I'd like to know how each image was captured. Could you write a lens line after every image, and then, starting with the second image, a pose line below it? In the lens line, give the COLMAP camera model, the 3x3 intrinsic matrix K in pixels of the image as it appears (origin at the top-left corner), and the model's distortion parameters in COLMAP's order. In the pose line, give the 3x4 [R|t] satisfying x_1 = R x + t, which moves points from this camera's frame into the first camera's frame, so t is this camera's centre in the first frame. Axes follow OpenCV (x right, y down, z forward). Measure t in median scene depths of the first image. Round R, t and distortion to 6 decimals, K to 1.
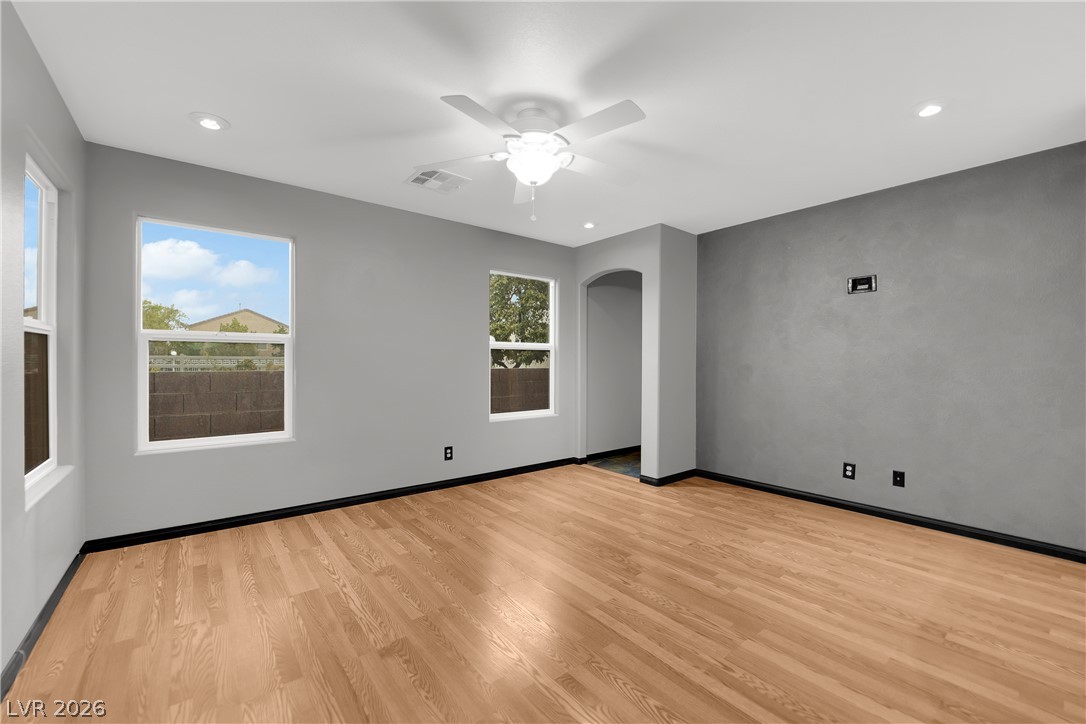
lens RADIAL K [[438.0, 0, 538.5], [0, 438.0, 363.4], [0, 0, 1]] dist [-0.008312, -0.005092]
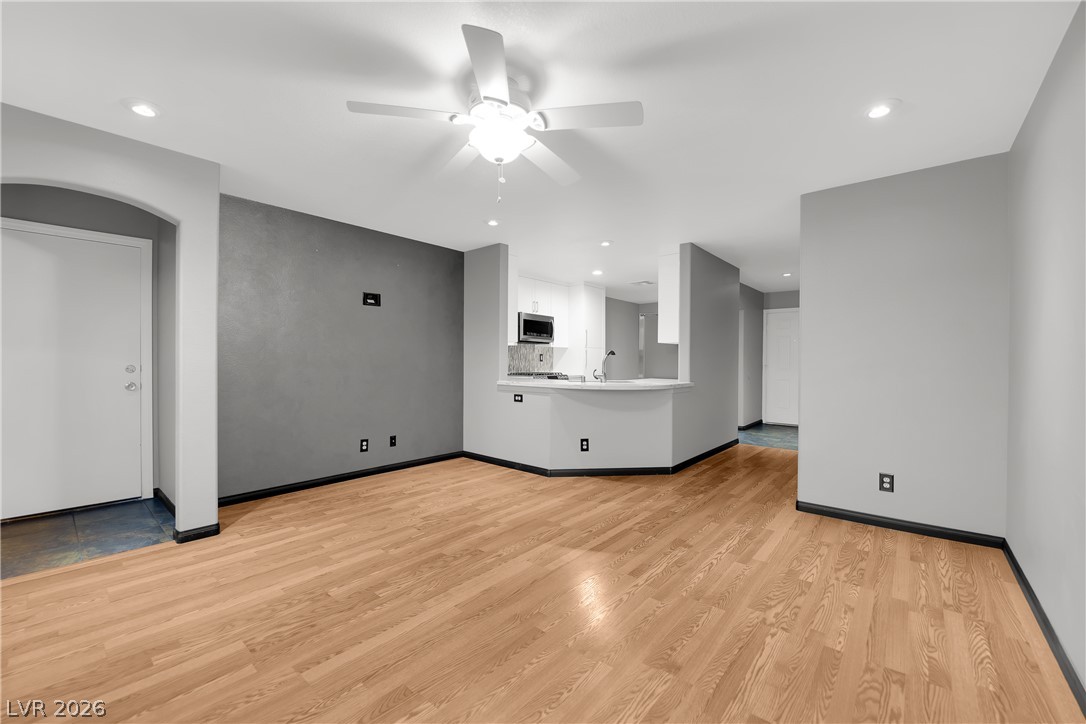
lens RADIAL K [[438.0, 0, 538.5], [0, 438.0, 363.4], [0, 0, 1]] dist [-0.008312, -0.005092]
pose [[-0.187976, -0.012304, 0.982097, -0.732078], [-0.001356, 0.999924, 0.012268, -0.008160], [-0.982173, 0.000975, -0.187978, 0.878354]]
